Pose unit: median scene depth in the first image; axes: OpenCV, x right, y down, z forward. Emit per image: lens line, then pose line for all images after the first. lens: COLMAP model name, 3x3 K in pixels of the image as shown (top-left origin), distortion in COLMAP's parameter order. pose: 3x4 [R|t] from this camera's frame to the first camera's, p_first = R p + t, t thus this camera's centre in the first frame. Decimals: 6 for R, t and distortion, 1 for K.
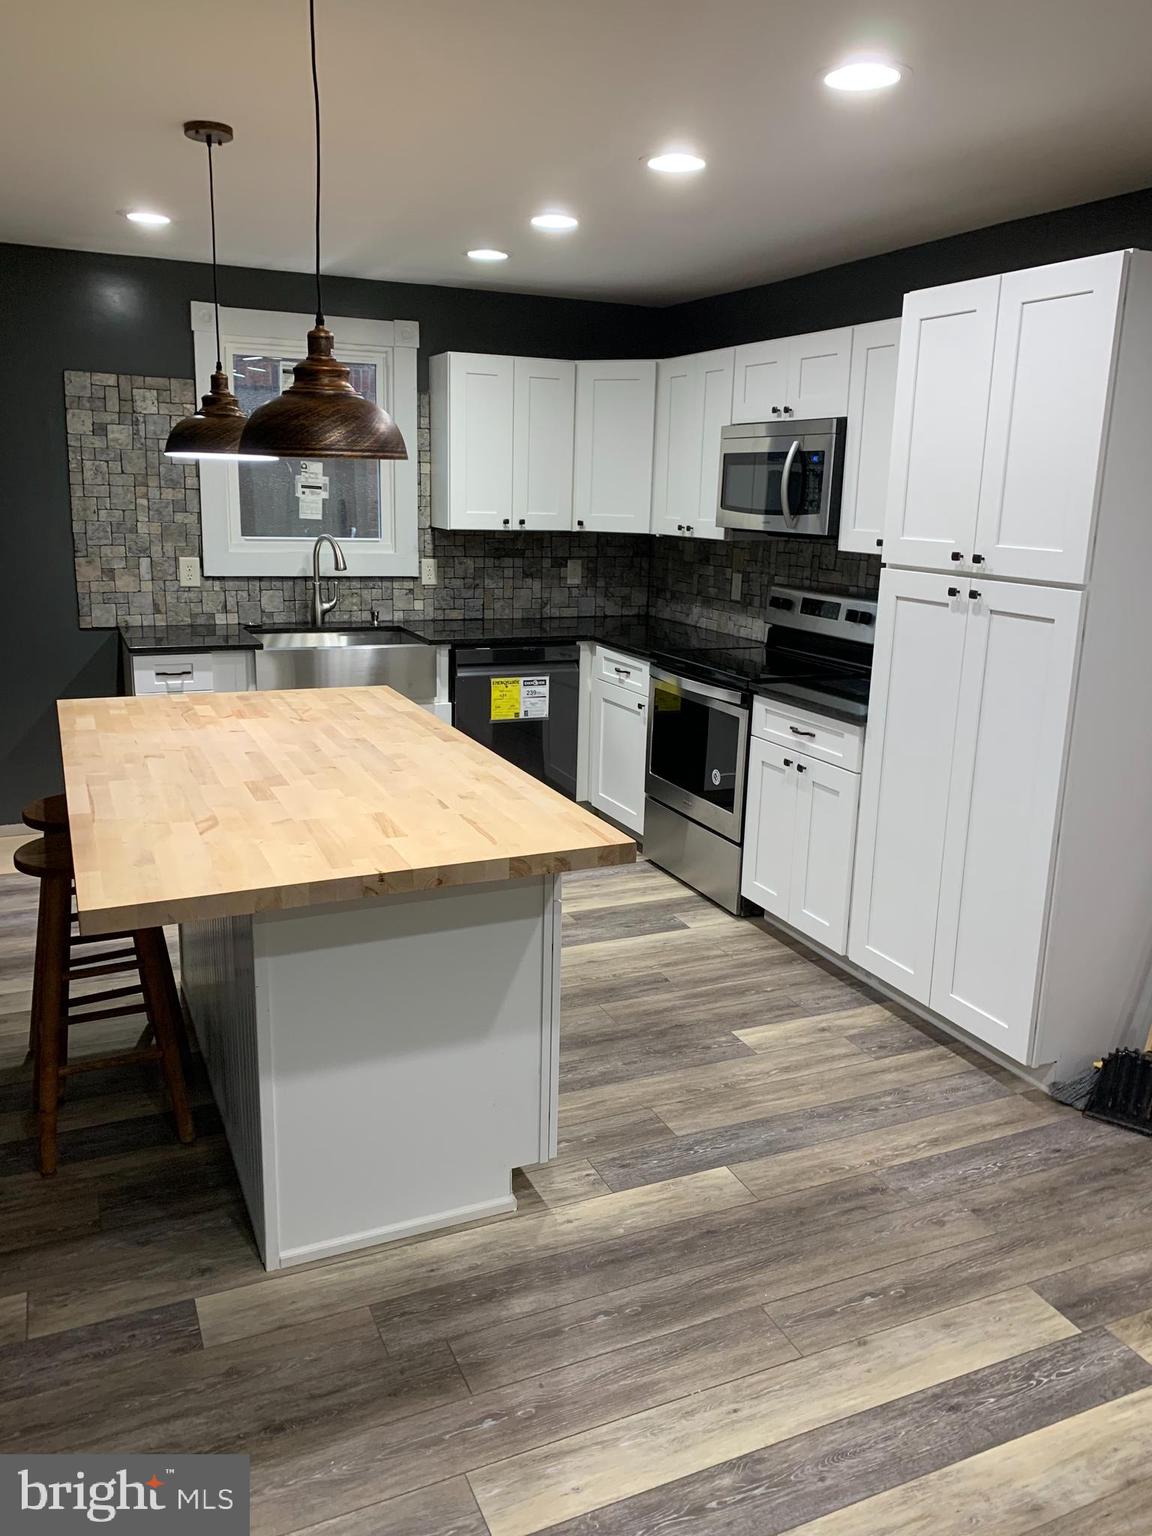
lens RADIAL K [[1170.6, 0, 575.2], [0, 1170.6, 774.4], [0, 0, 1]] dist [0.040817, -0.047732]
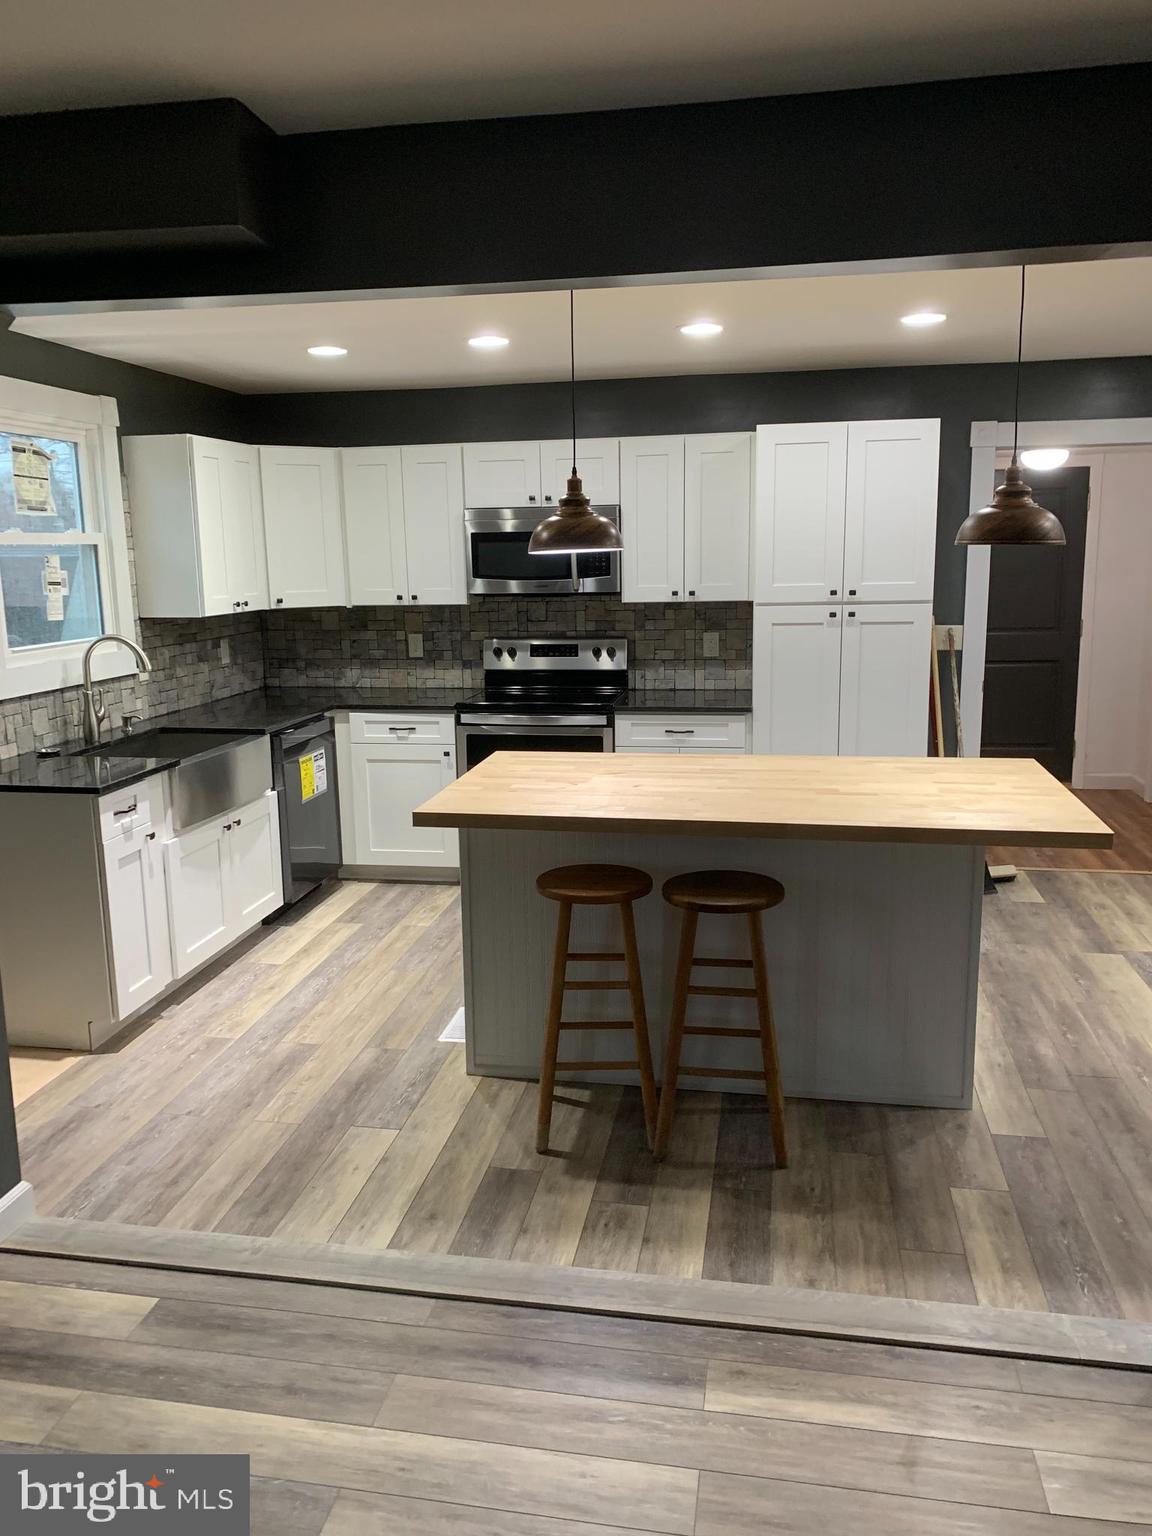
lens RADIAL K [[1170.6, 0, 582.3], [0, 1170.6, 769.1], [0, 0, 1]] dist [0.040817, -0.047732]
pose [[0.558531, -0.190926, 0.807211, -0.728896], [0.231574, 0.970347, 0.069279, -0.085120], [-0.796502, 0.148234, 0.586183, 0.218360]]
